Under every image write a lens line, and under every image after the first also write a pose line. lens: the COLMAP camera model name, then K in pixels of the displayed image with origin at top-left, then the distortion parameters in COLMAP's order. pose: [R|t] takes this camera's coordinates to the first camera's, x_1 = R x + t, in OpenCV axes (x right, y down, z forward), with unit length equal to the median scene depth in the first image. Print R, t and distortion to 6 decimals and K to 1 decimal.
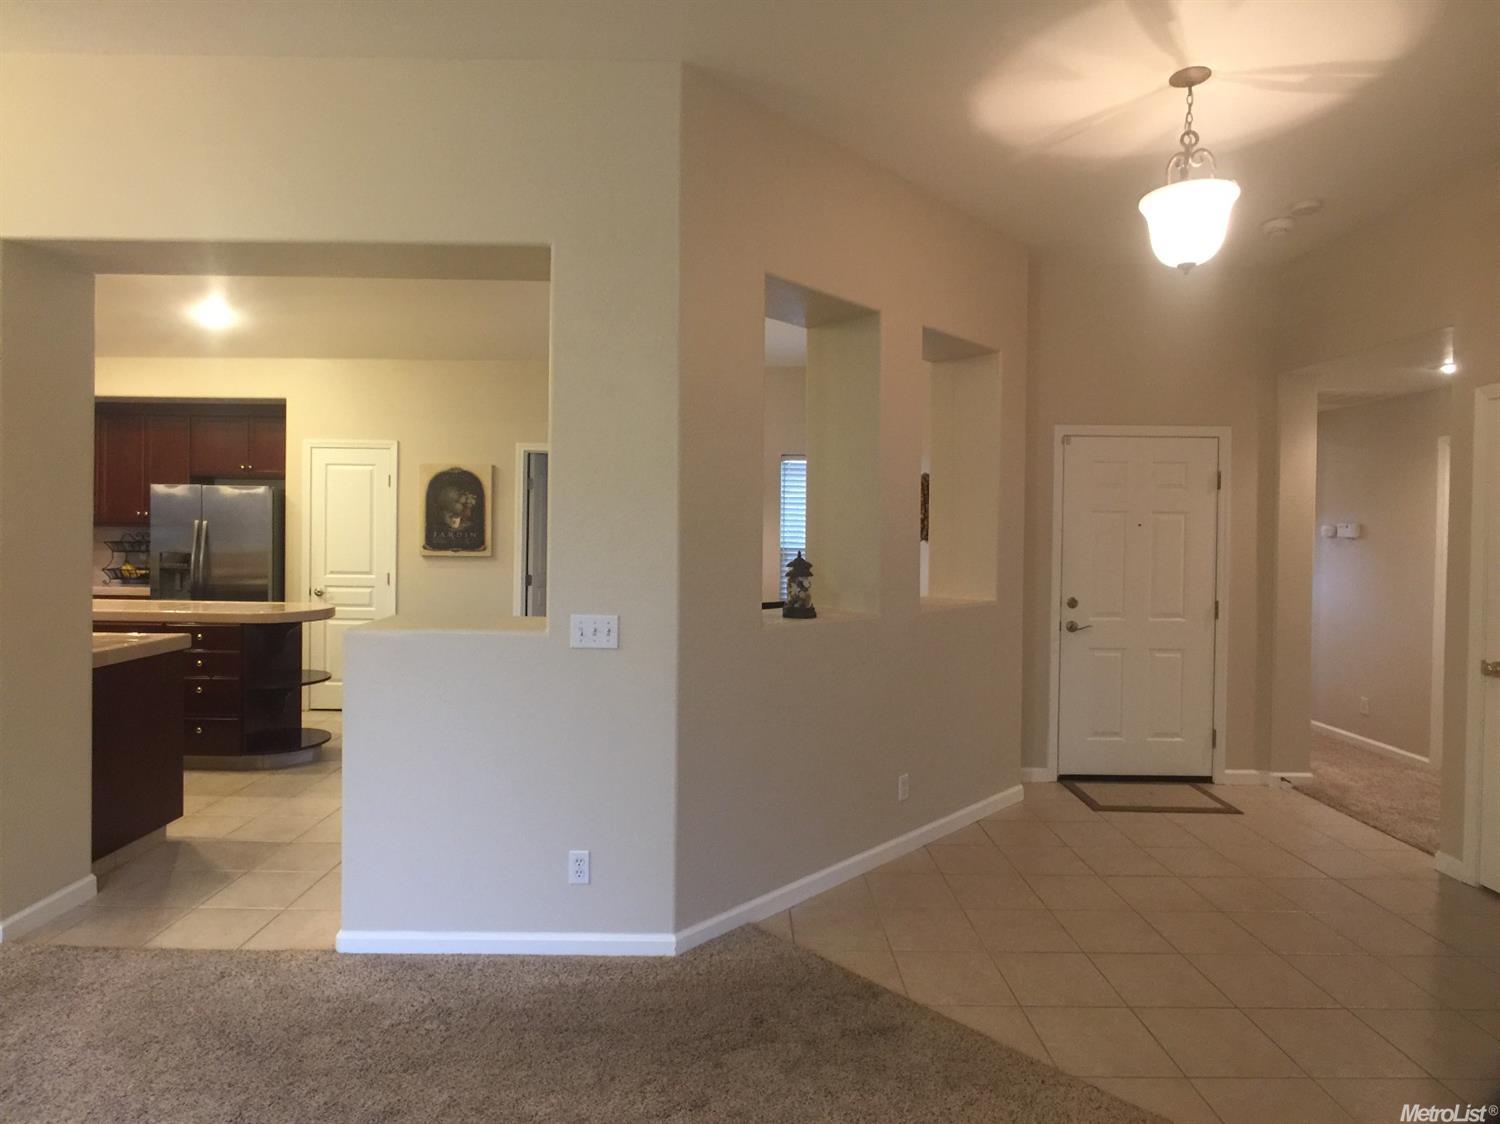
lens RADIAL K [[847.0, 0, 739.5], [0, 847.0, 540.1], [0, 0, 1]] dist [-0.006064, 0.001151]
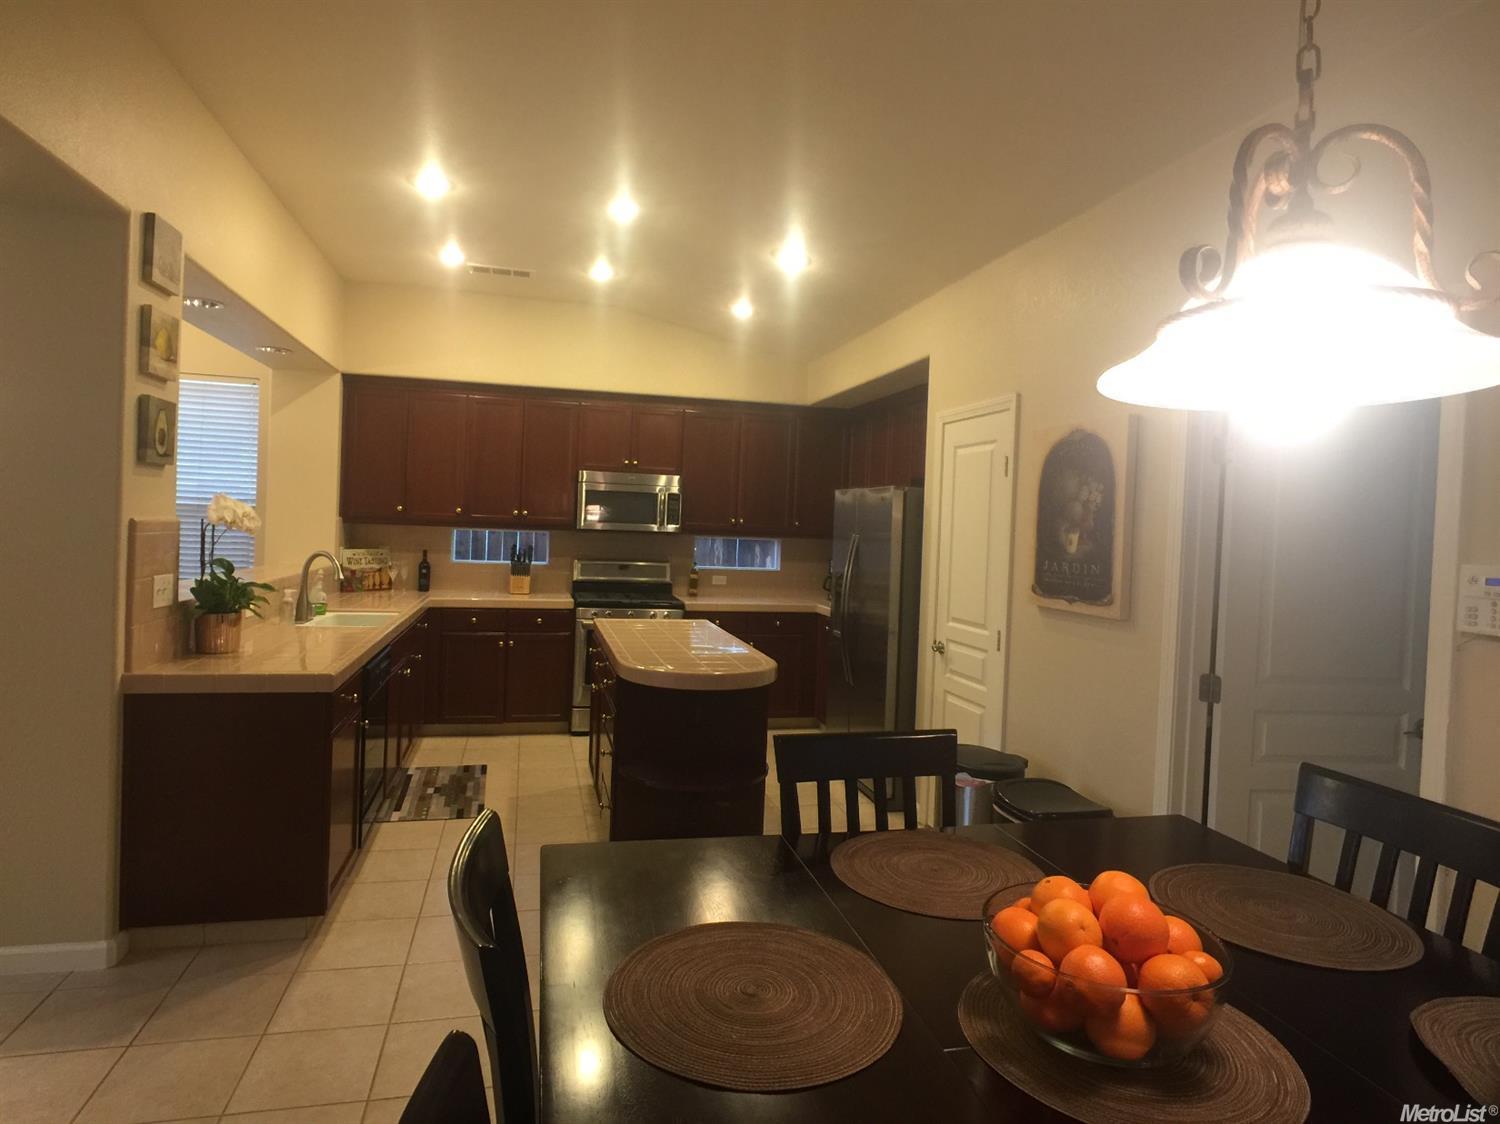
lens RADIAL K [[847.0, 0, 739.5], [0, 847.0, 540.1], [0, 0, 1]] dist [-0.006064, 0.001151]
pose [[0.230369, 0.011069, -0.973040, 0.092896], [-0.045425, 0.998968, 0.000610, -0.013961], [0.972043, 0.044060, 0.230634, 0.720745]]
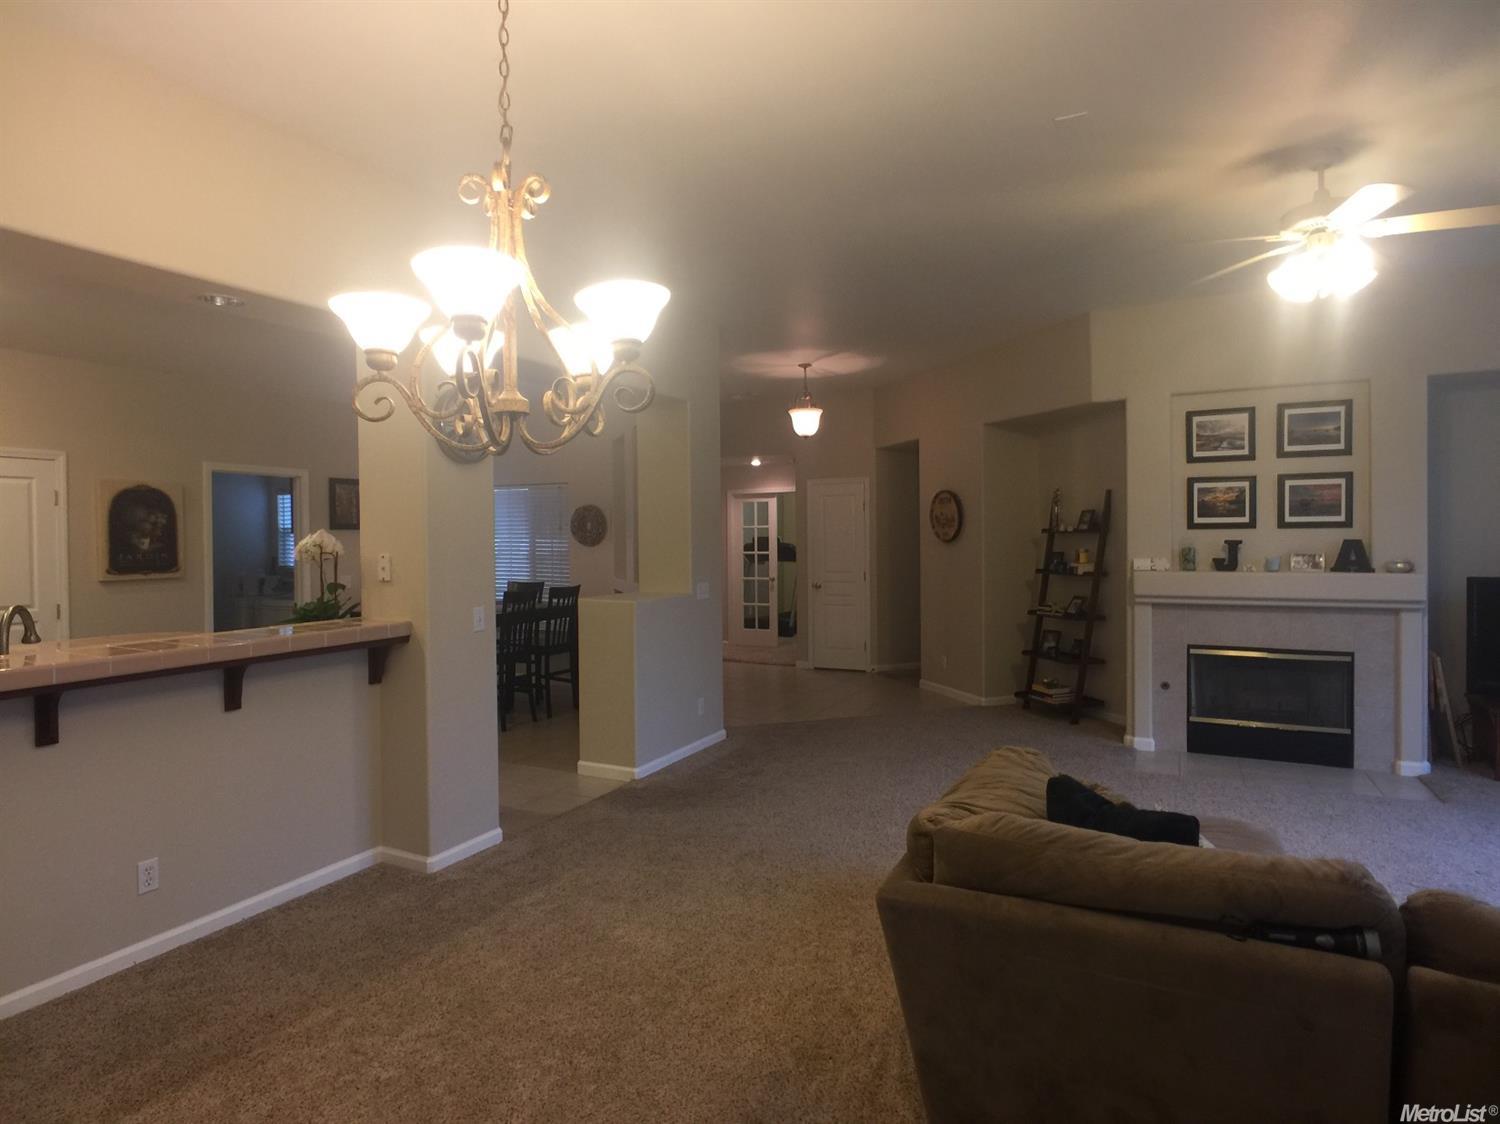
lens RADIAL K [[837.3, 0, 744.6], [0, 837.3, 553.0], [0, 0, 1]] dist [-0.009375, 0.000859]
pose [[0.460232, -0.038483, 0.886964, -0.868569], [0.027803, 0.999195, 0.028926, -0.018735], [-0.887363, 0.011348, 0.460932, -0.014407]]
